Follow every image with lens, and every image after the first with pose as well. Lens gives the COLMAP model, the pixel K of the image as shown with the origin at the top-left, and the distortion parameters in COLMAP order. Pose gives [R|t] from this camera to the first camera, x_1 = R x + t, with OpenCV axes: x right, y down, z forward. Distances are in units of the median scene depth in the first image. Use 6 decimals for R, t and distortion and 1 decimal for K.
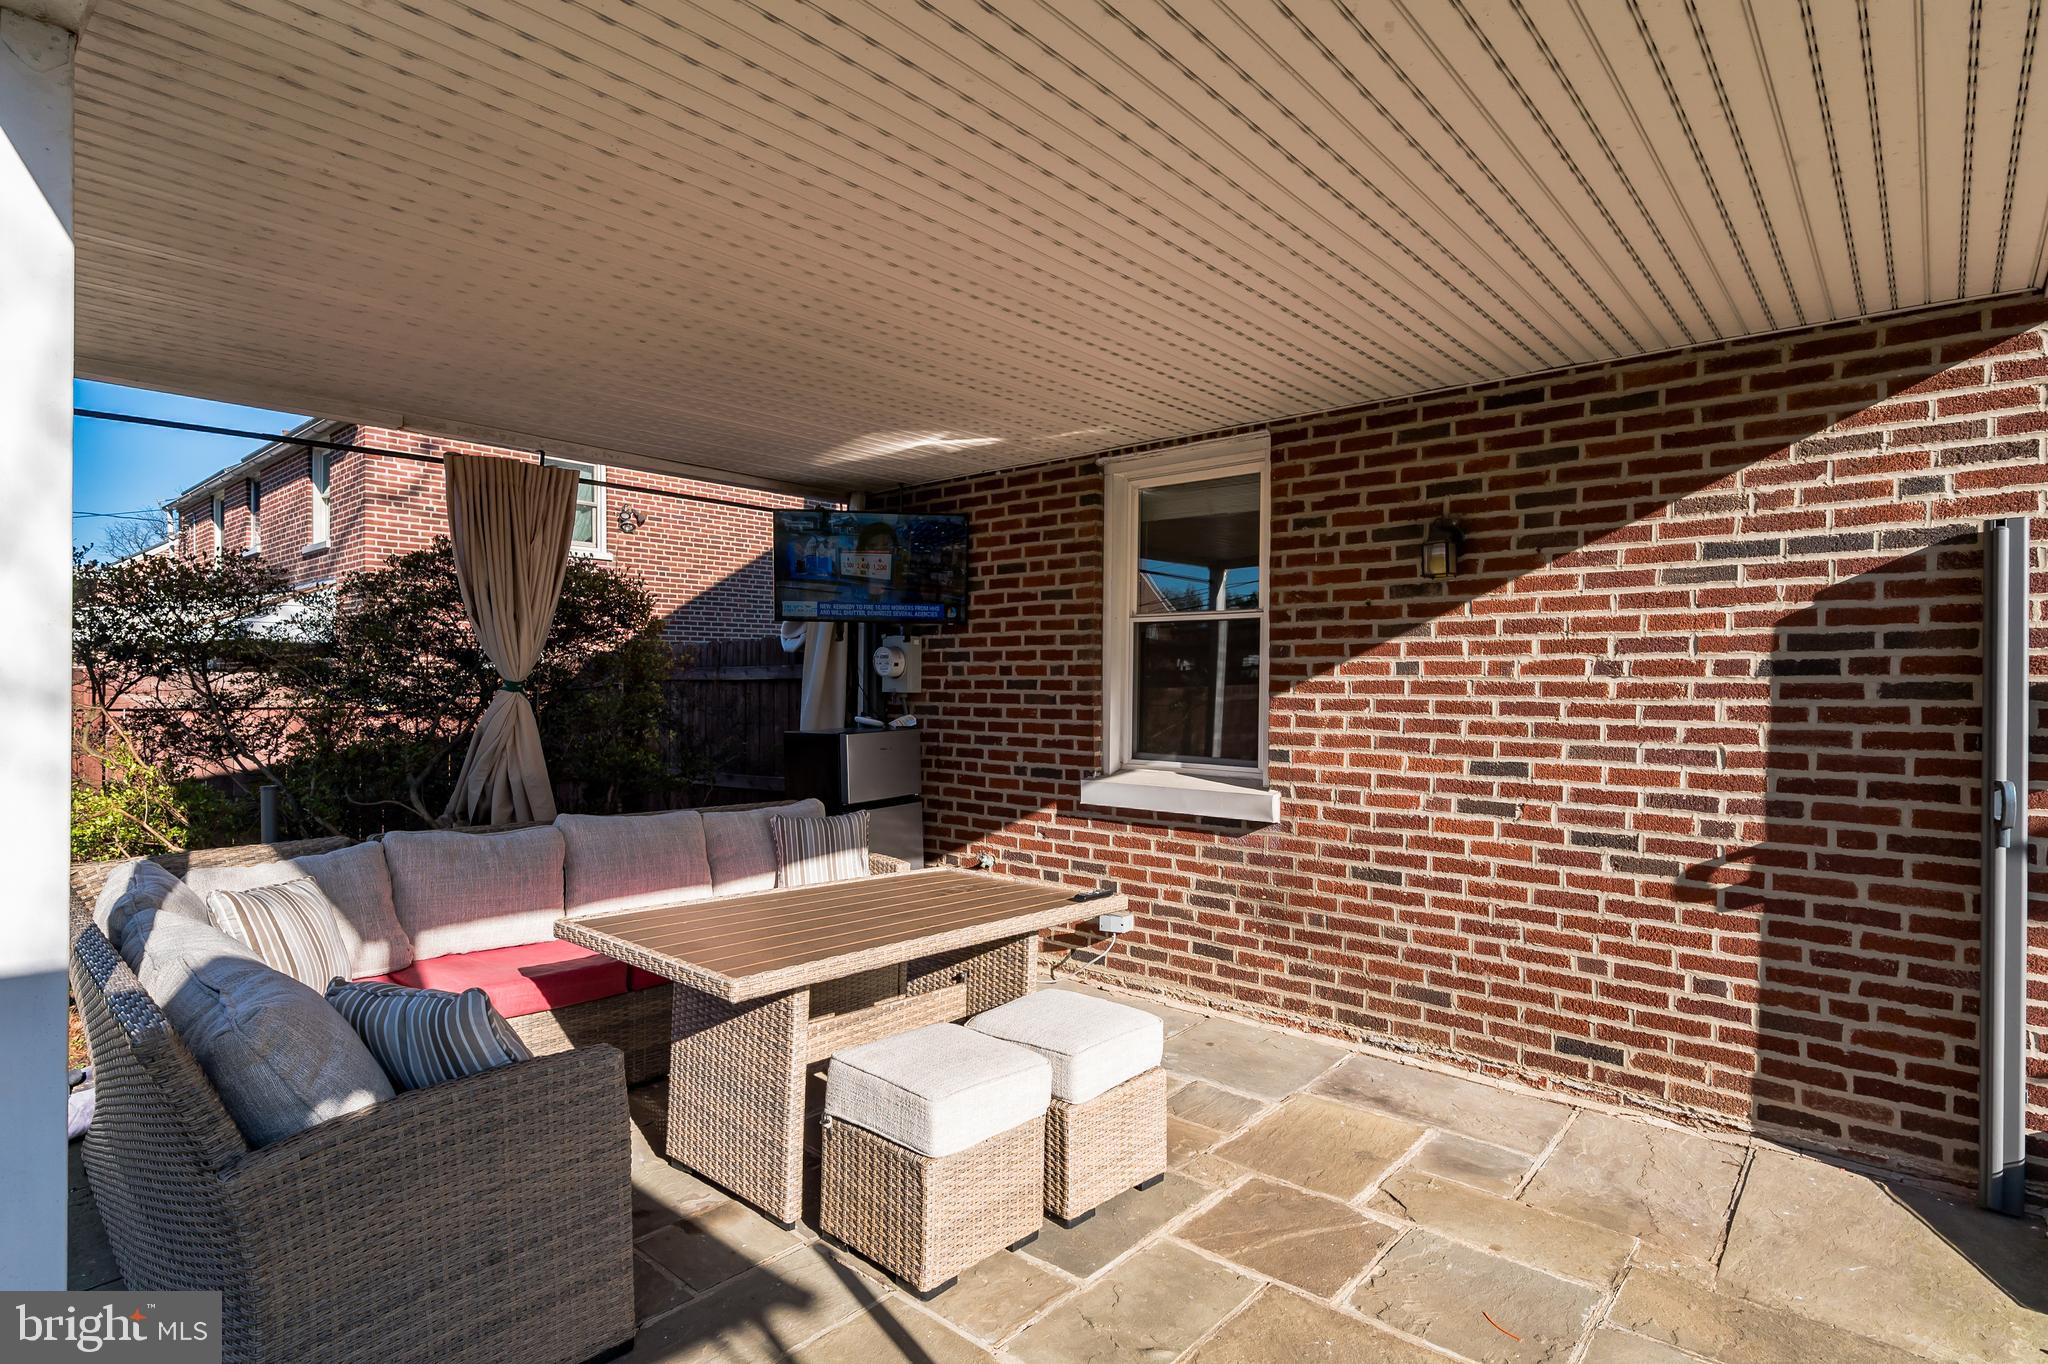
lens RADIAL K [[1011.7, 0, 1024.0], [0, 1011.7, 682.0], [0, 0, 1]] dist [-0.000251, -0.000188]
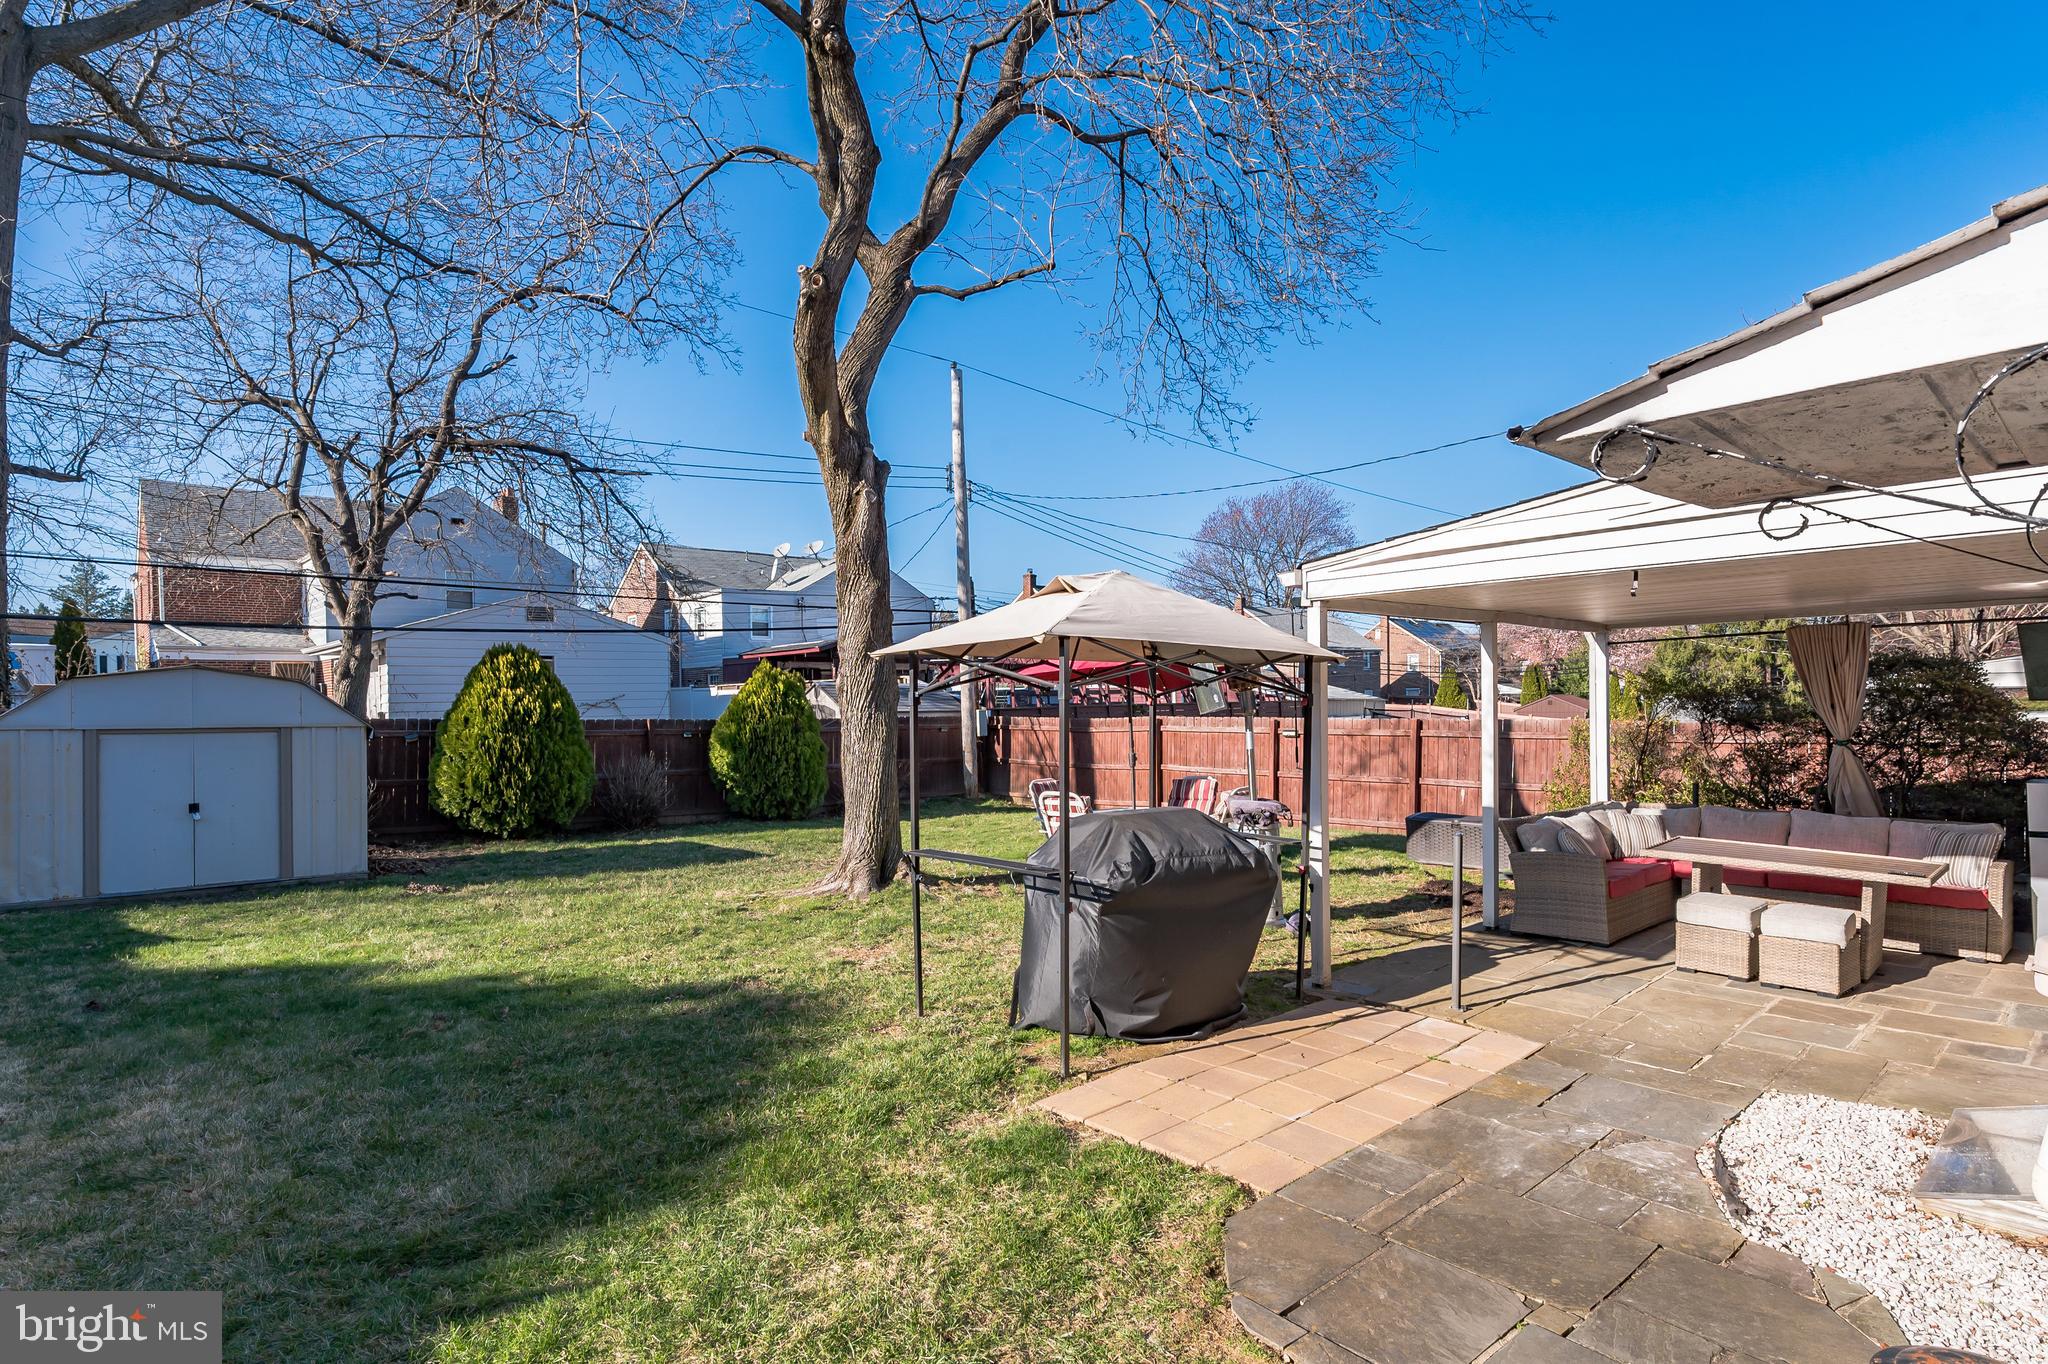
lens RADIAL K [[1011.7, 0, 1024.0], [0, 1011.7, 682.0], [0, 0, 1]] dist [-0.000251, -0.000188]
pose [[-0.145314, -0.037494, -0.988675, 2.350647], [-0.001668, 0.999290, -0.037651, -0.053047], [0.989384, -0.003822, -0.145273, -0.286727]]
